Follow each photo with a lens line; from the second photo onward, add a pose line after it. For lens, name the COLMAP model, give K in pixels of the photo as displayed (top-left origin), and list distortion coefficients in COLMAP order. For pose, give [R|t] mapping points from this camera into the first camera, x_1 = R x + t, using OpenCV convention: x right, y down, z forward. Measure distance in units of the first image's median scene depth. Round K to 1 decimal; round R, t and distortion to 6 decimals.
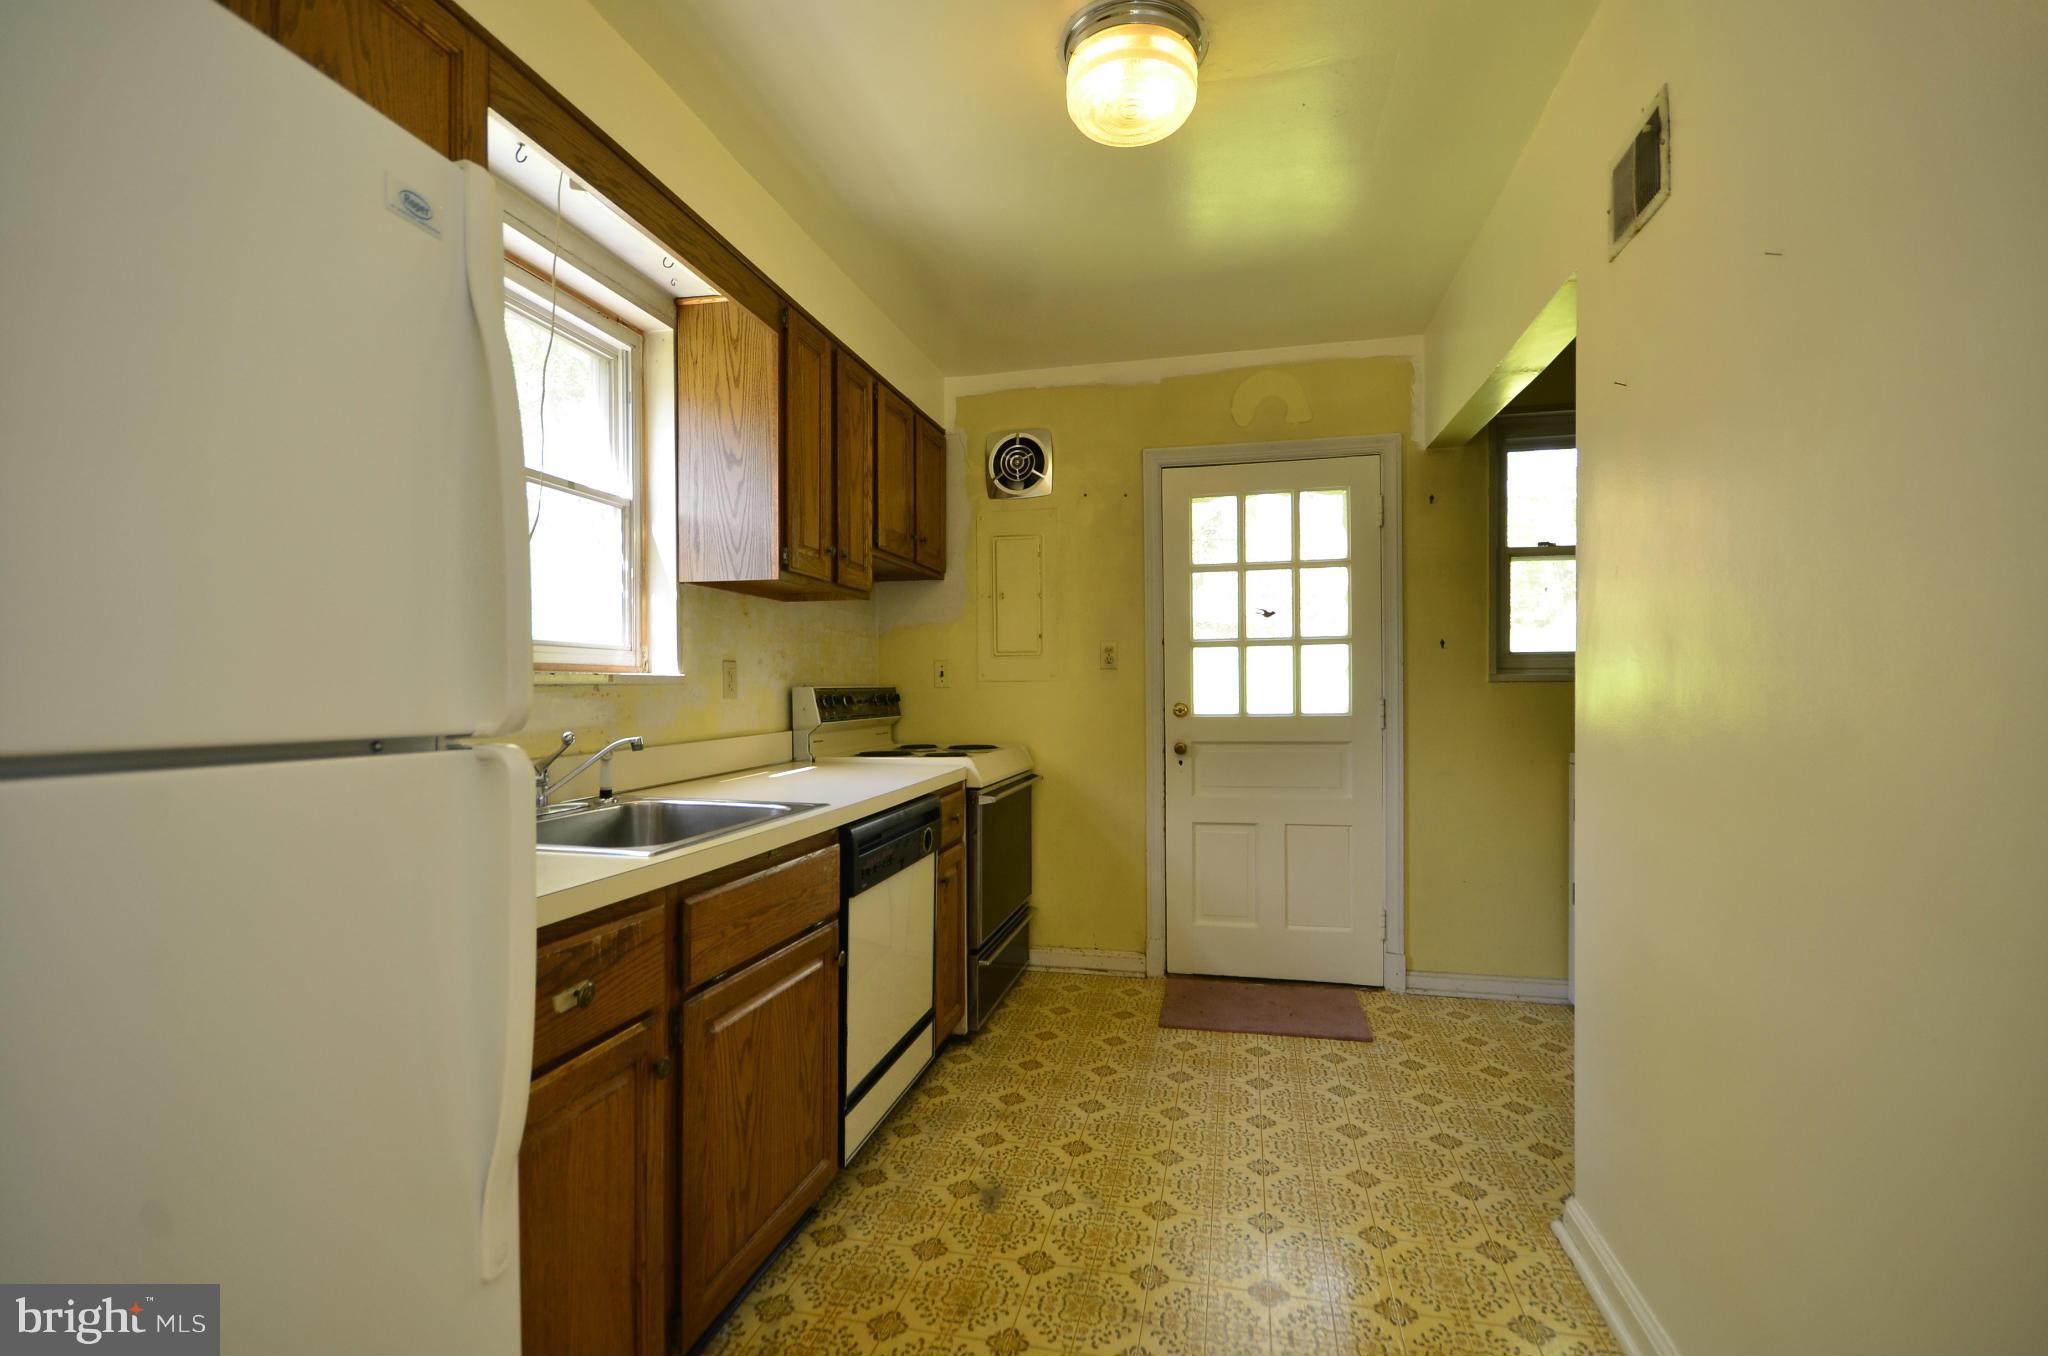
lens RADIAL K [[895.0, 0, 1031.9], [0, 895.0, 697.2], [0, 0, 1]] dist [0.016390, -0.015201]
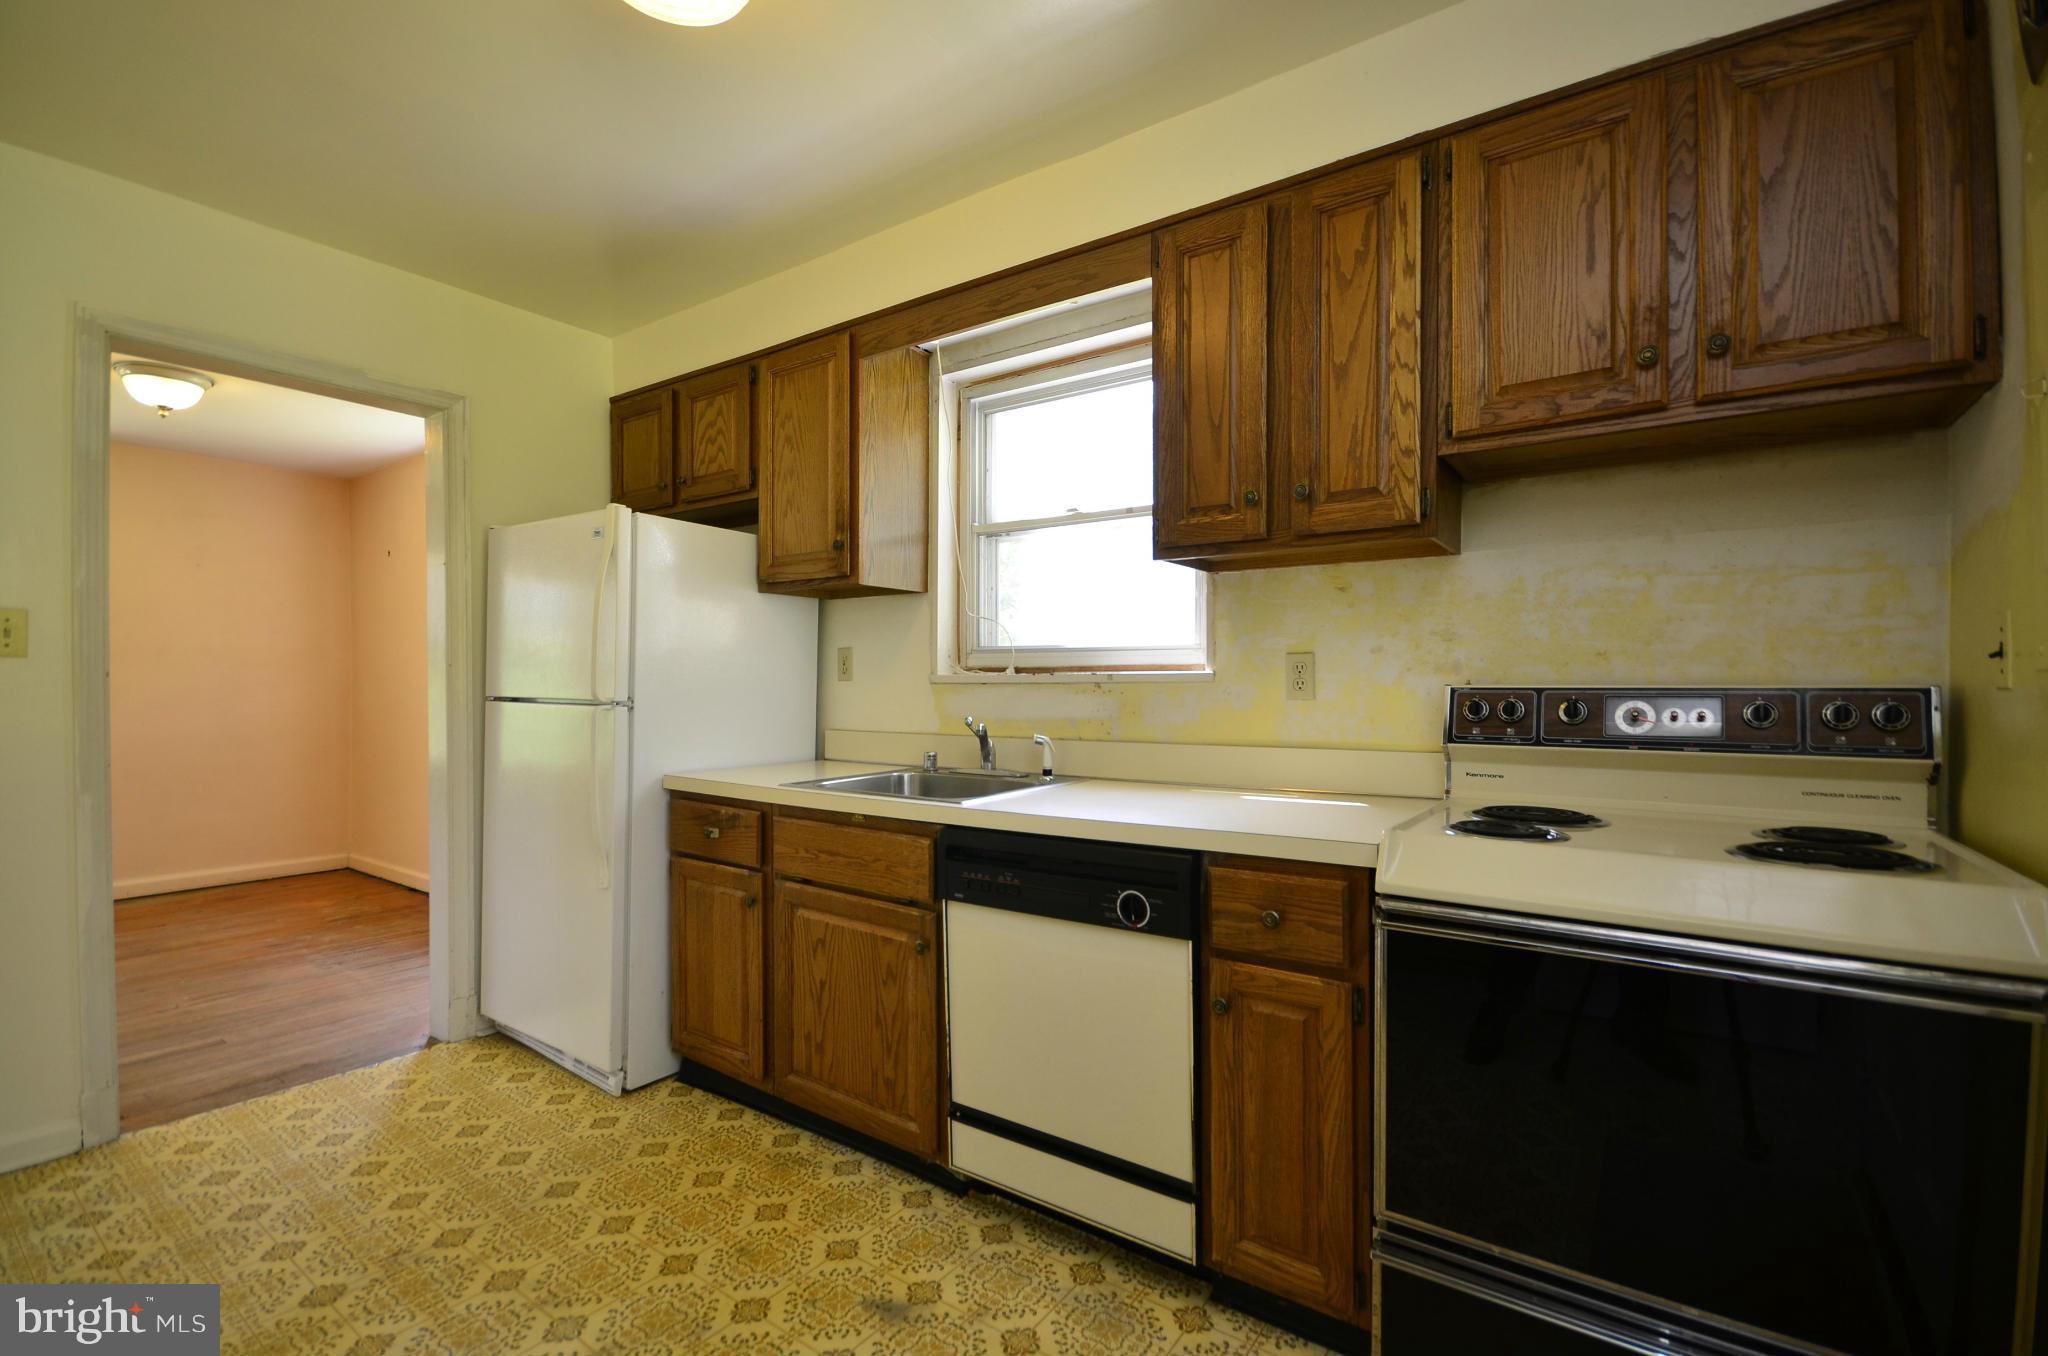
lens RADIAL K [[885.9, 0, 1035.7], [0, 885.9, 699.6], [0, 0, 1]] dist [0.006468, -0.012532]
pose [[-0.370805, 0.018348, -0.928530, 0.428248], [-0.009962, 0.999669, 0.023733, -0.013007], [0.928657, 0.018050, -0.370499, 0.938090]]
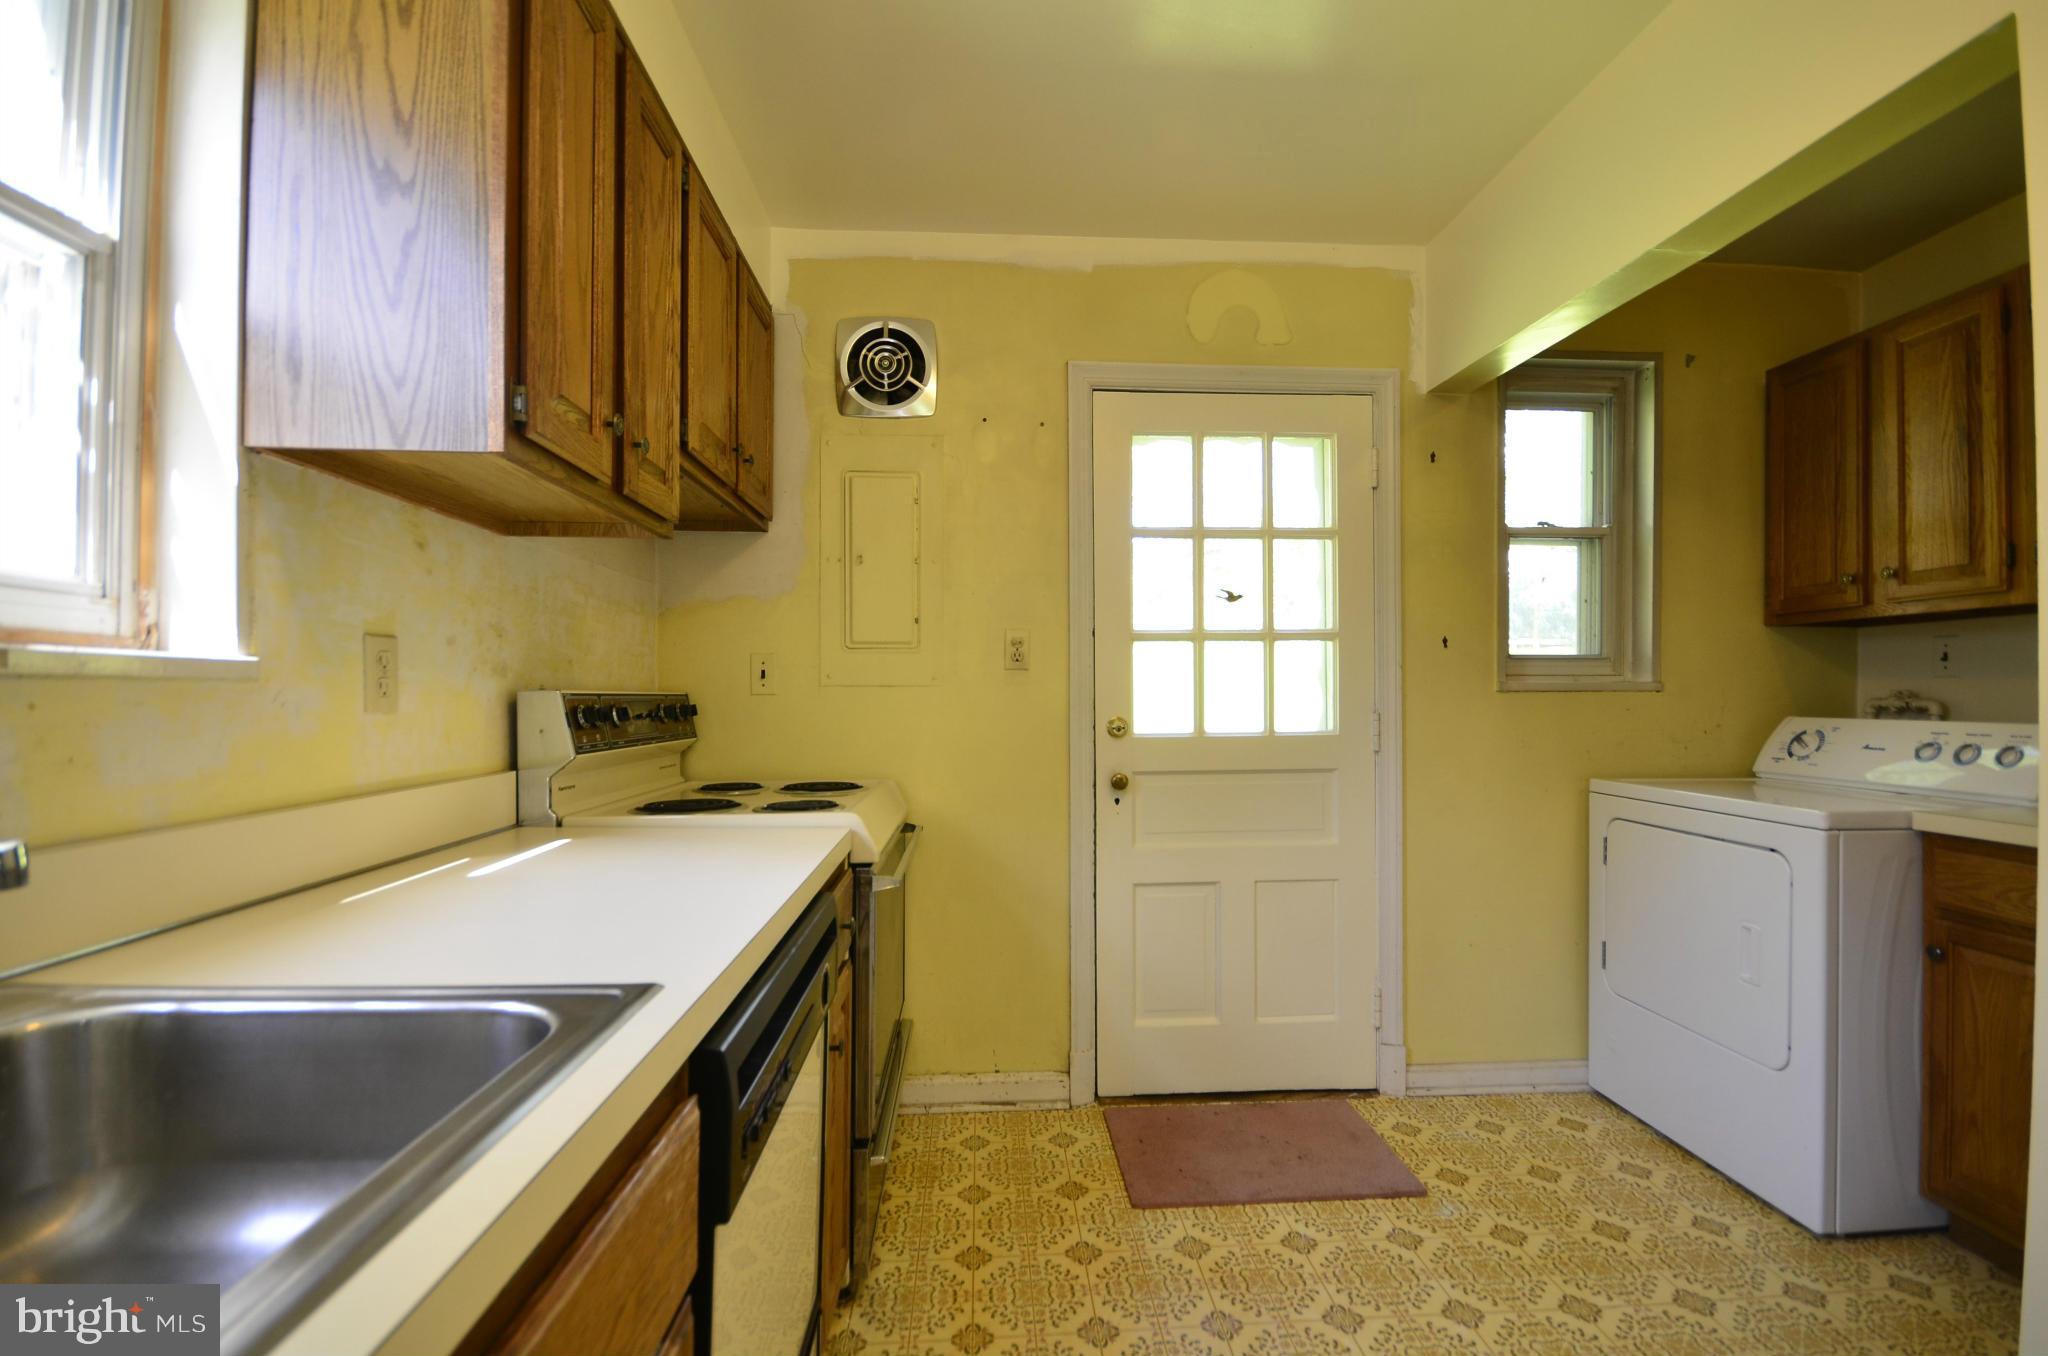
lens RADIAL K [[895.0, 0, 1031.9], [0, 895.0, 697.2], [0, 0, 1]] dist [0.016390, -0.015201]
pose [[0.959226, 0.005291, 0.282590, -0.117824], [-0.001626, 0.999912, -0.013201, -0.000733], [-0.282635, 0.012203, 0.959150, 0.375377]]
